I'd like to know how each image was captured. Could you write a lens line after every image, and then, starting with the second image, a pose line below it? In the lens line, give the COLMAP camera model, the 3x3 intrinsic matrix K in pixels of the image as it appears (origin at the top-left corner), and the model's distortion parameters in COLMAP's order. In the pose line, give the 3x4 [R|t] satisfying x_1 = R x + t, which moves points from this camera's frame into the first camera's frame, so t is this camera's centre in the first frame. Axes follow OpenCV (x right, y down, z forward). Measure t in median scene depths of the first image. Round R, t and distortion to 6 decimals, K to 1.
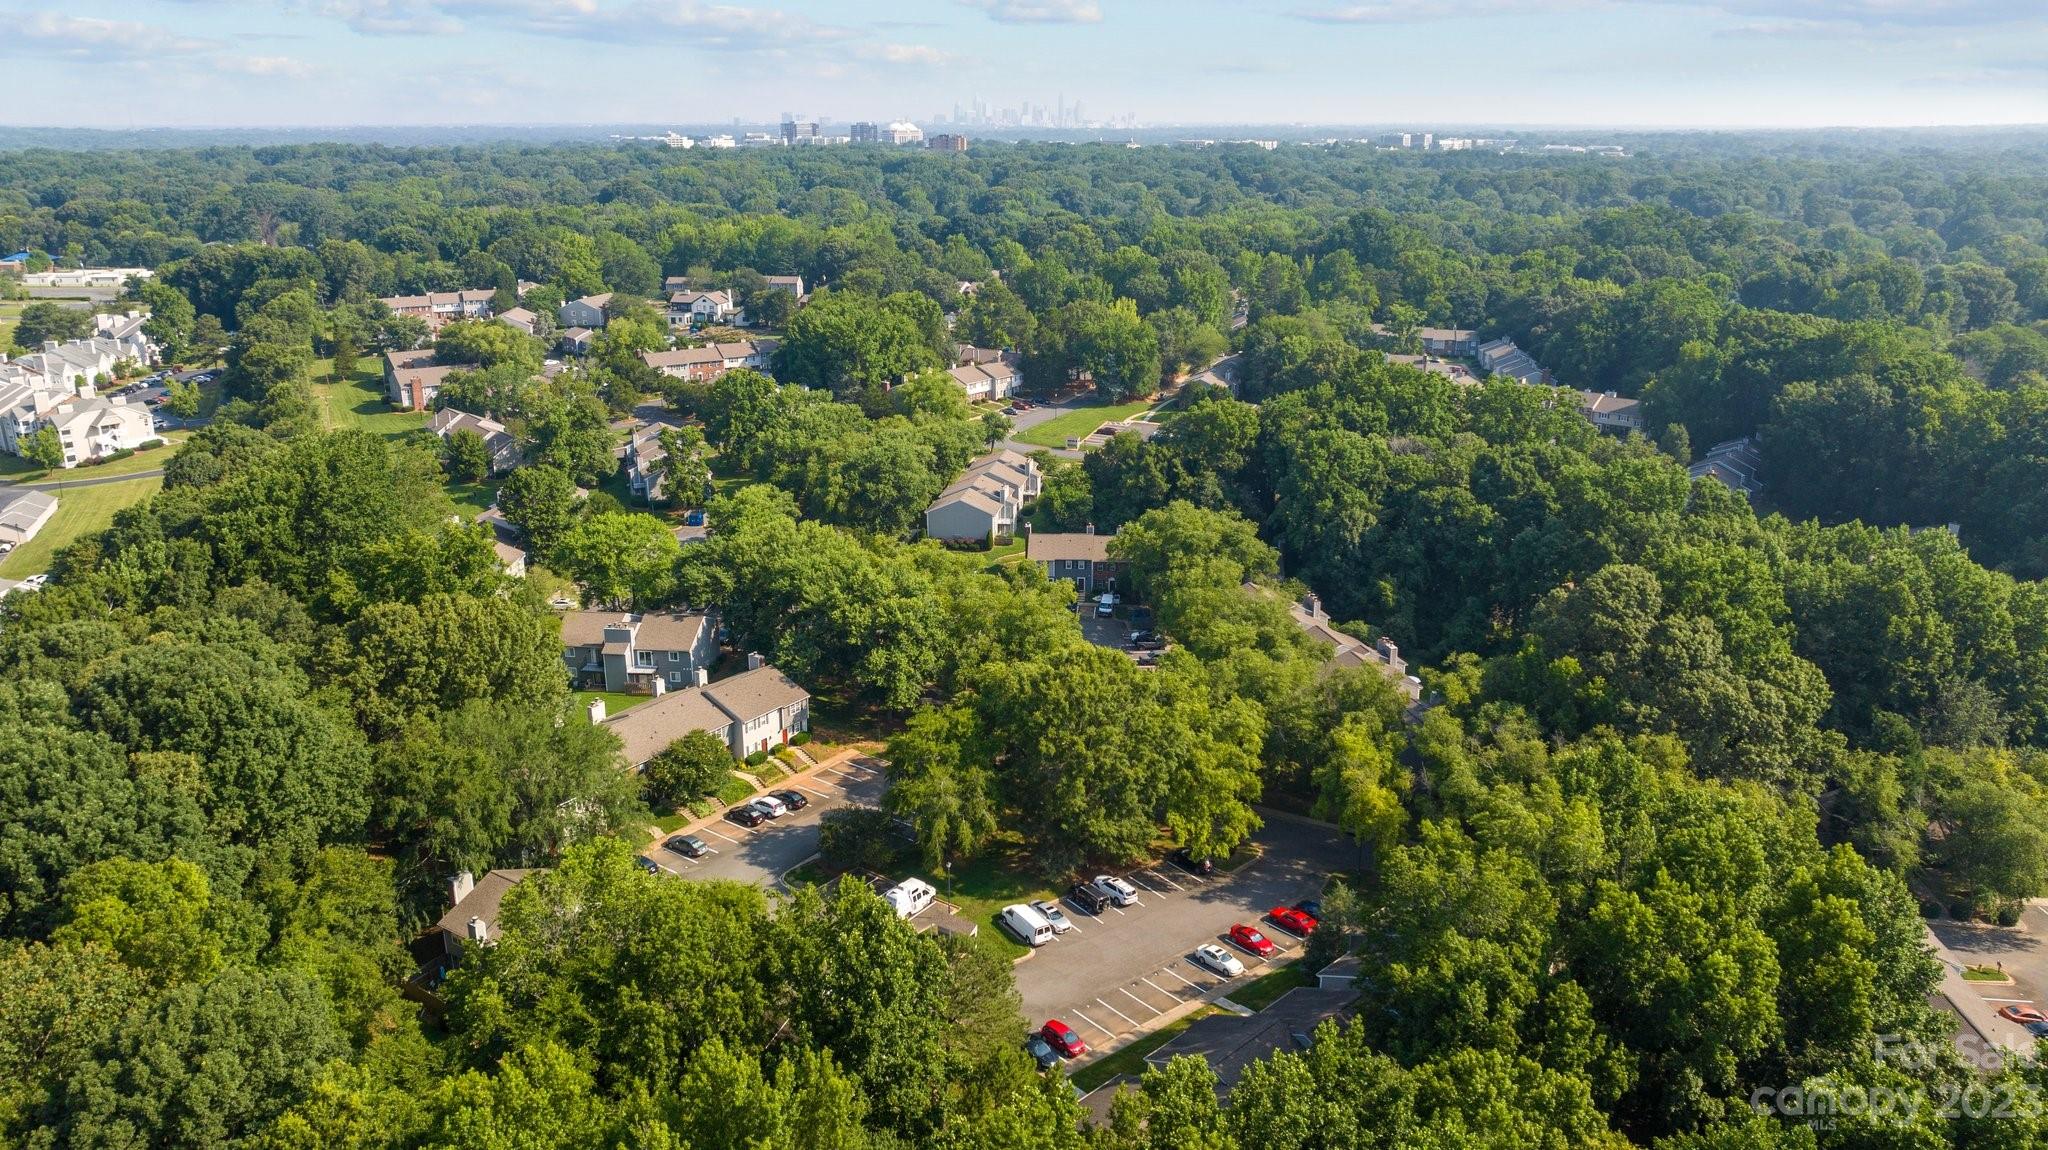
lens RADIAL K [[1452.4, 0, 1024.0], [0, 1452.4, 575.0], [0, 0, 1]] dist [-0.021366, 0.003882]
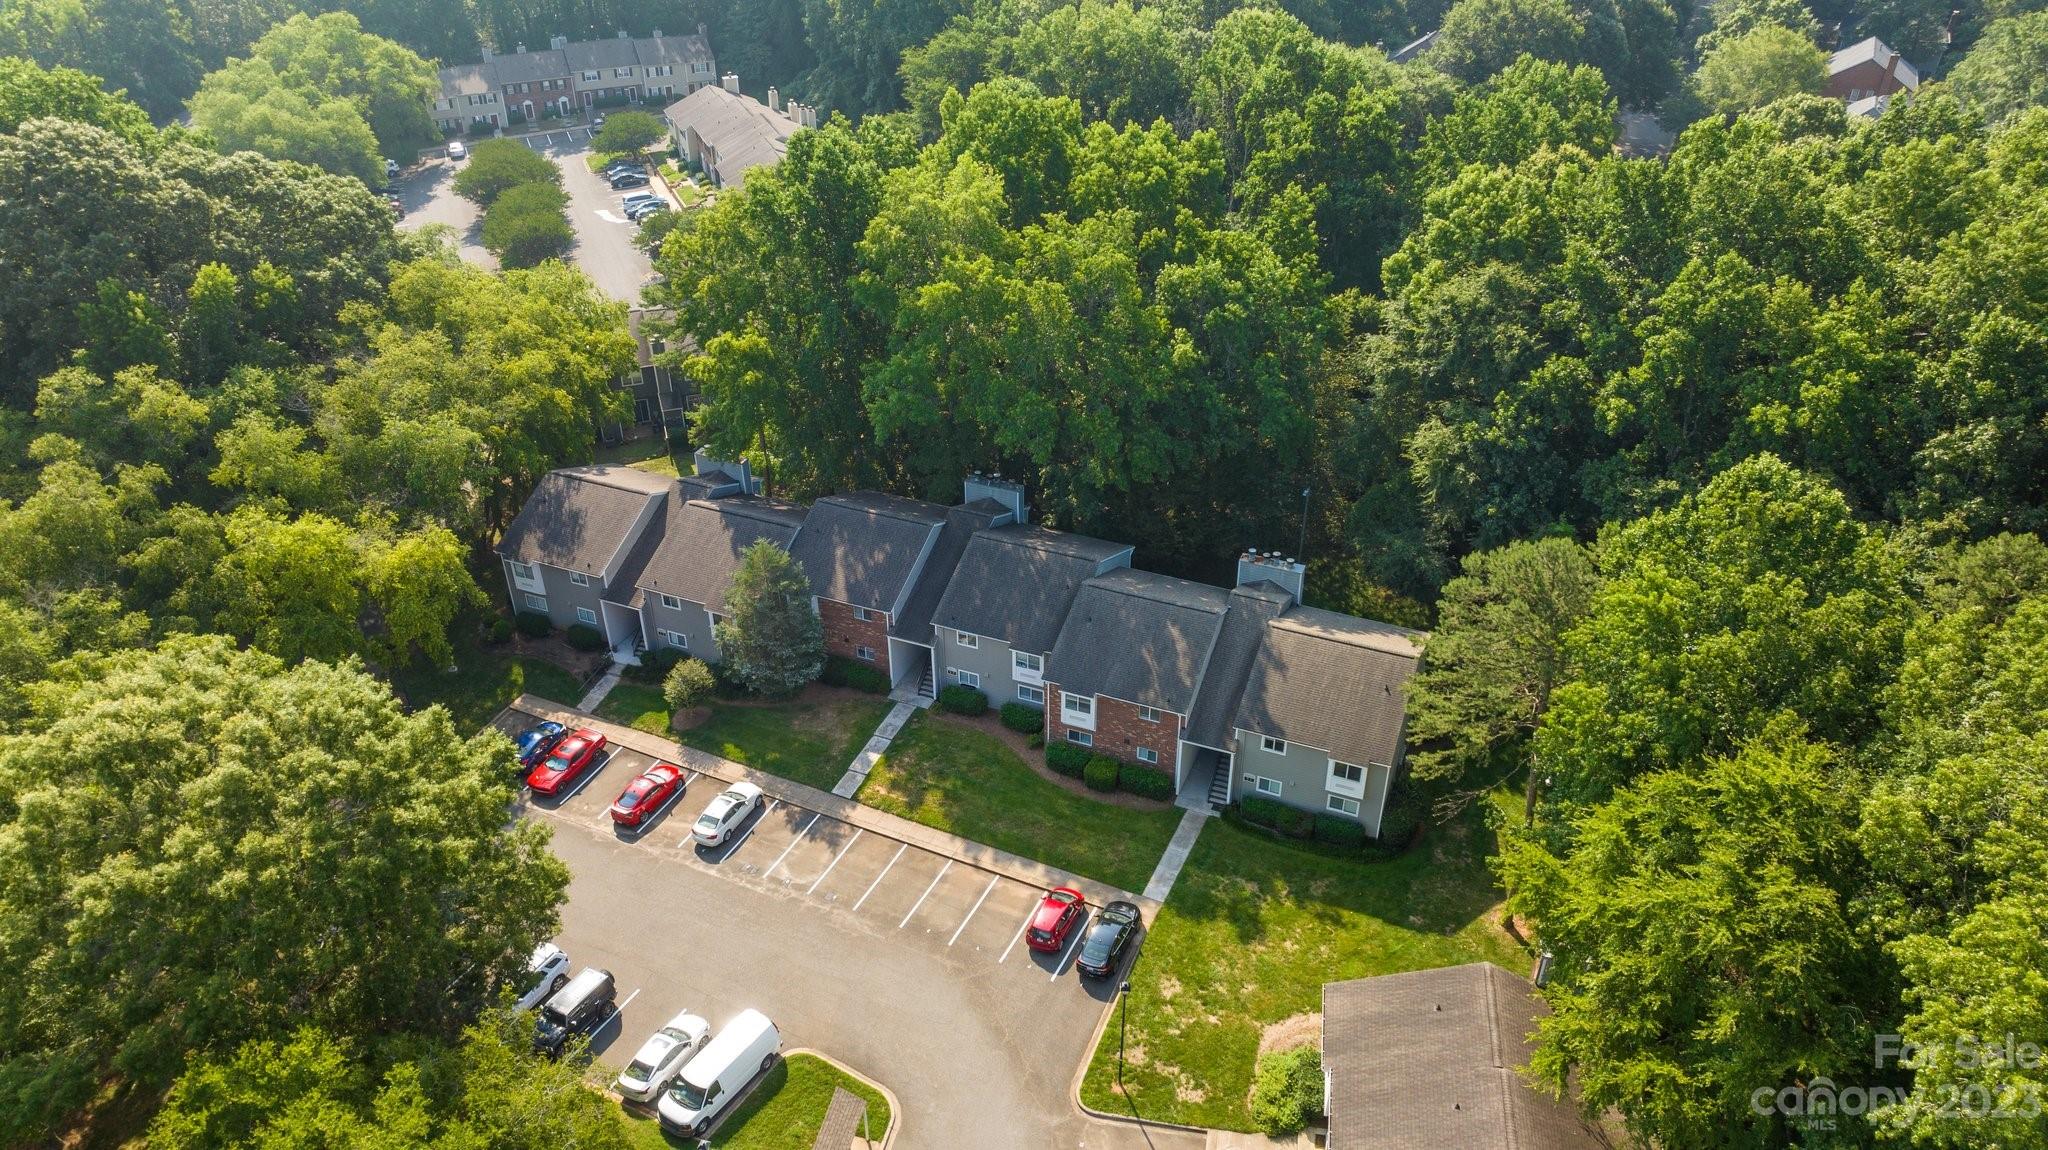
lens RADIAL K [[1437.7, 0, 1024.0], [0, 1437.7, 575.0], [0, 0, 1]] dist [-0.020959, -0.001891]
pose [[-0.387487, -0.505305, 0.771051, -0.196771], [0.283055, 0.730779, 0.621161, -0.084820], [-0.877344, 0.458942, -0.140138, 0.578328]]
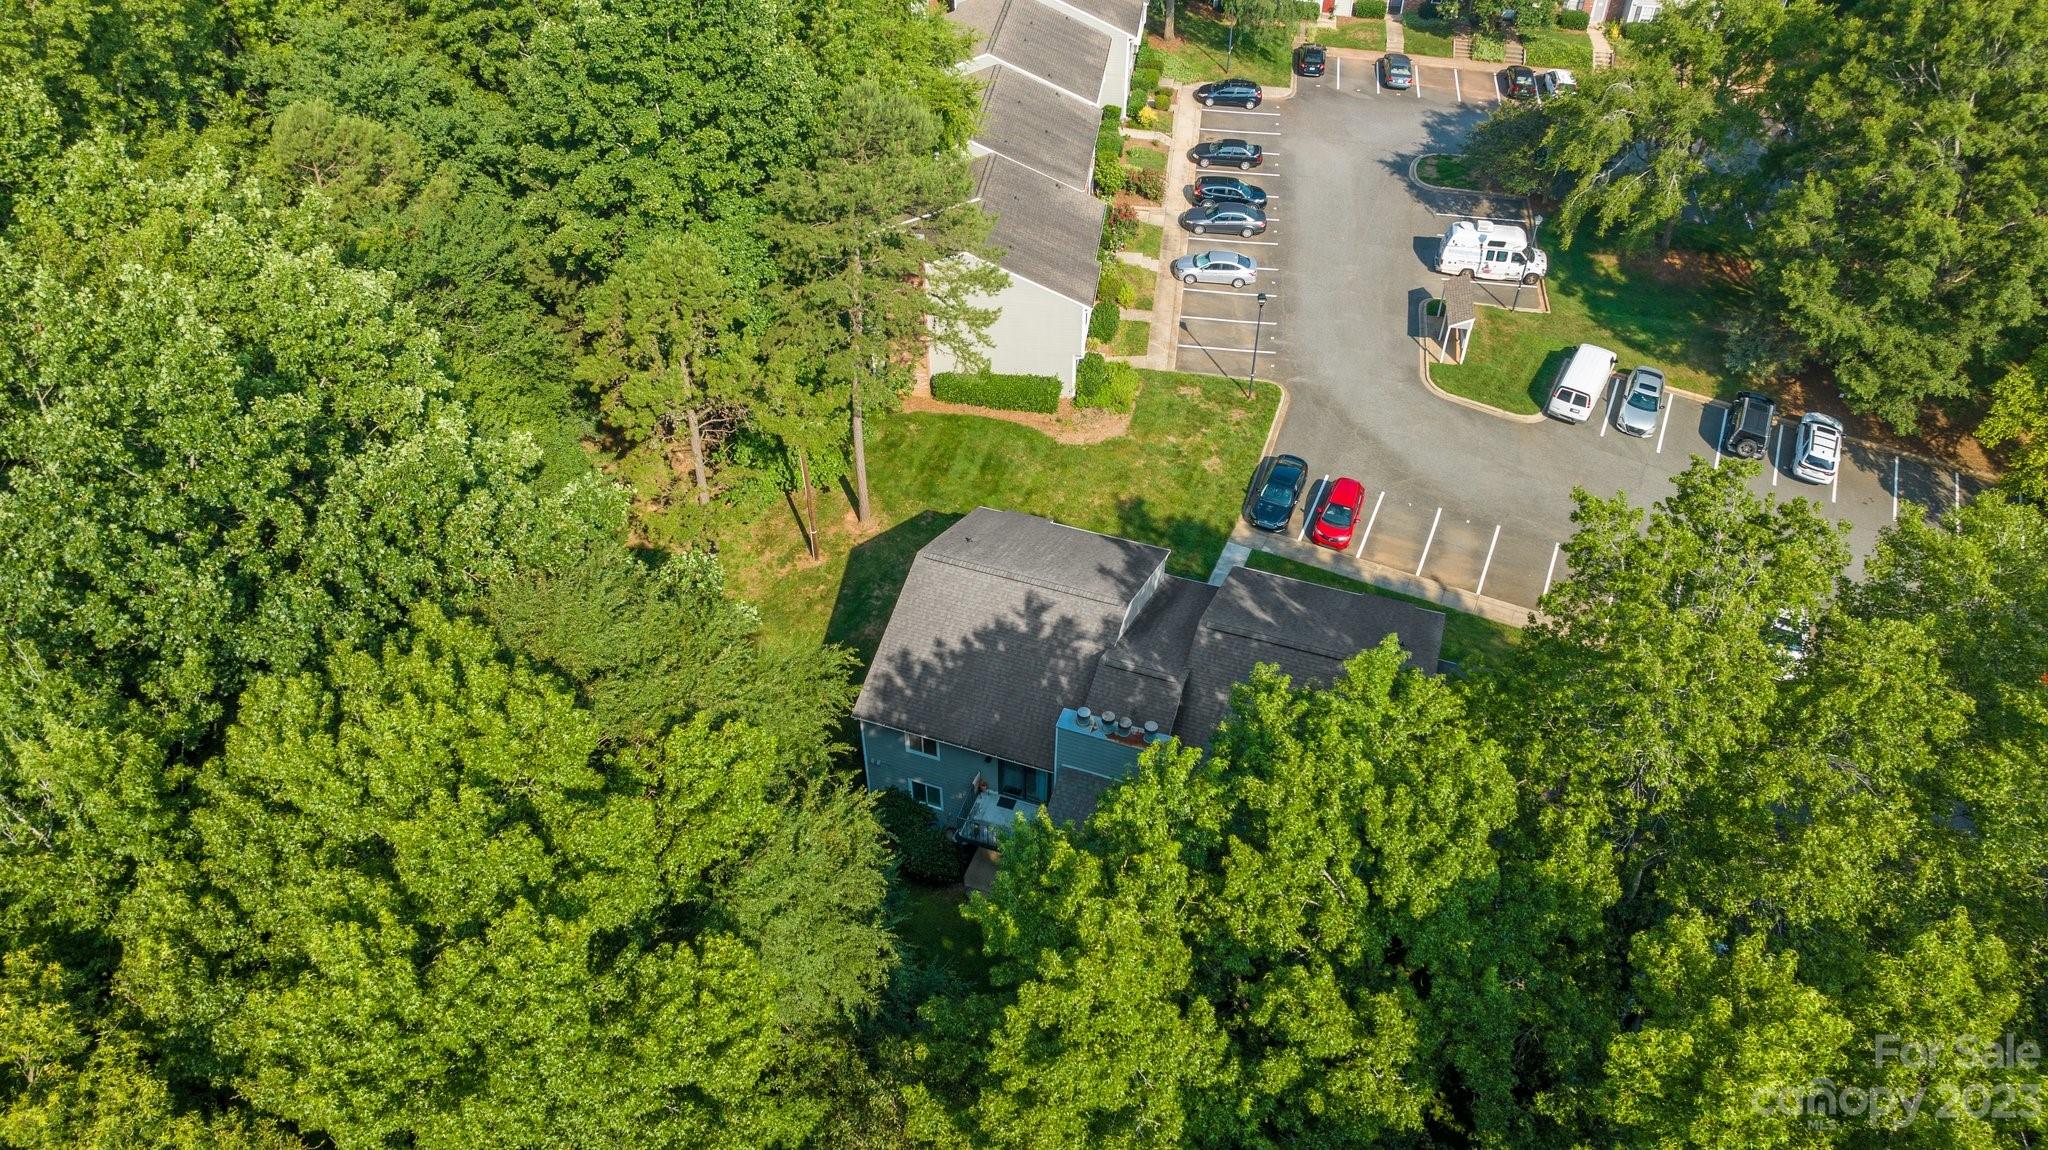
lens RADIAL K [[1451.7, 0, 1024.0], [0, 1451.7, 575.0], [0, 0, 1]] dist [-0.028628, -0.001689]
pose [[0.432827, 0.603083, -0.670039, 0.205764], [-0.268548, 0.795781, 0.542785, 0.037059], [0.860548, -0.054995, 0.506392, 0.341518]]
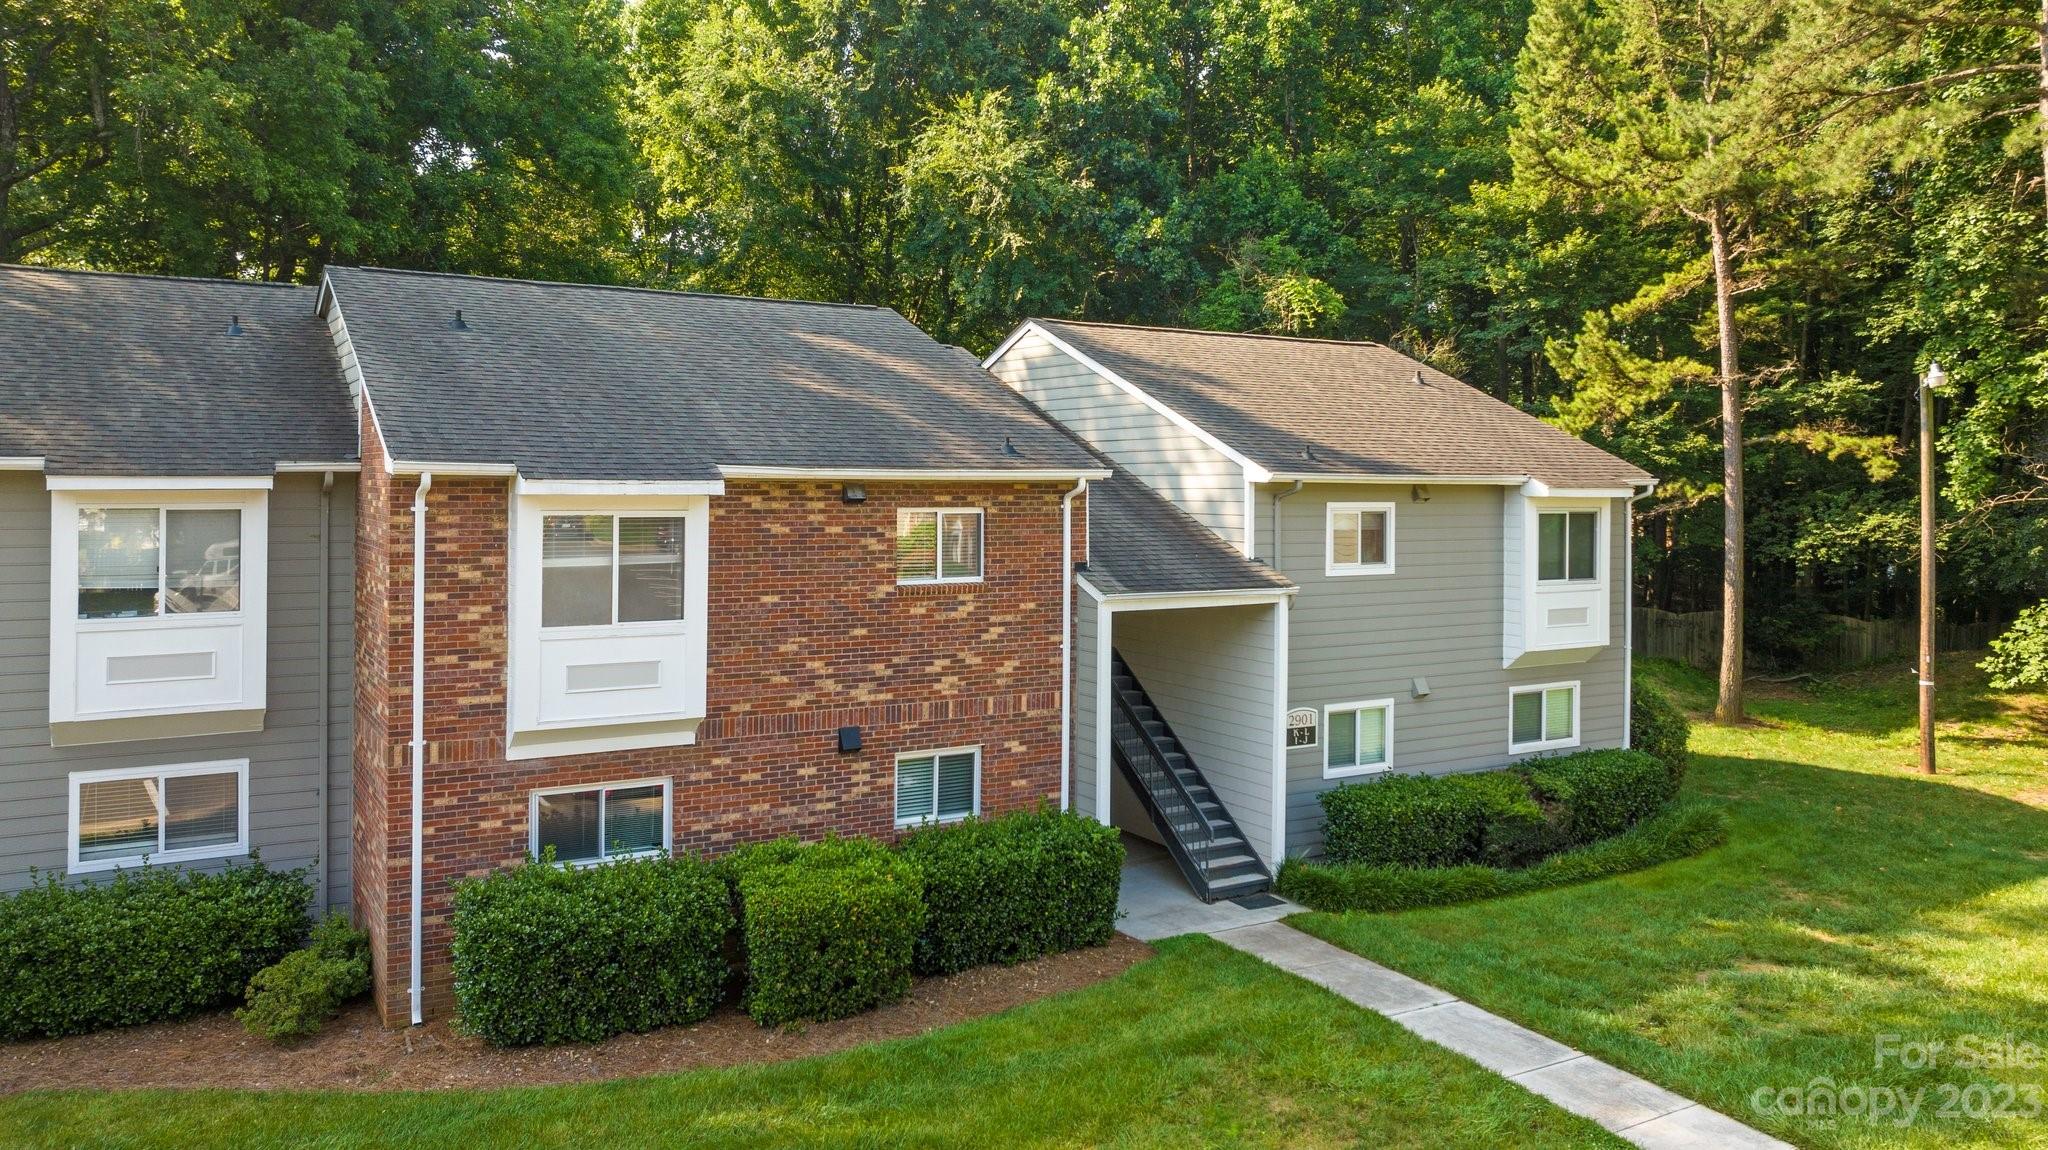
lens RADIAL K [[1460.9, 0, 1021.9], [0, 1460.9, 495.9], [0, 0, 1]] dist [-0.014977, -0.003387]
pose [[-0.974148, -0.013913, 0.225481, 0.028013], [0.057228, 0.950347, 0.305883, 0.145922], [-0.218541, 0.310880, -0.924983, 0.589022]]
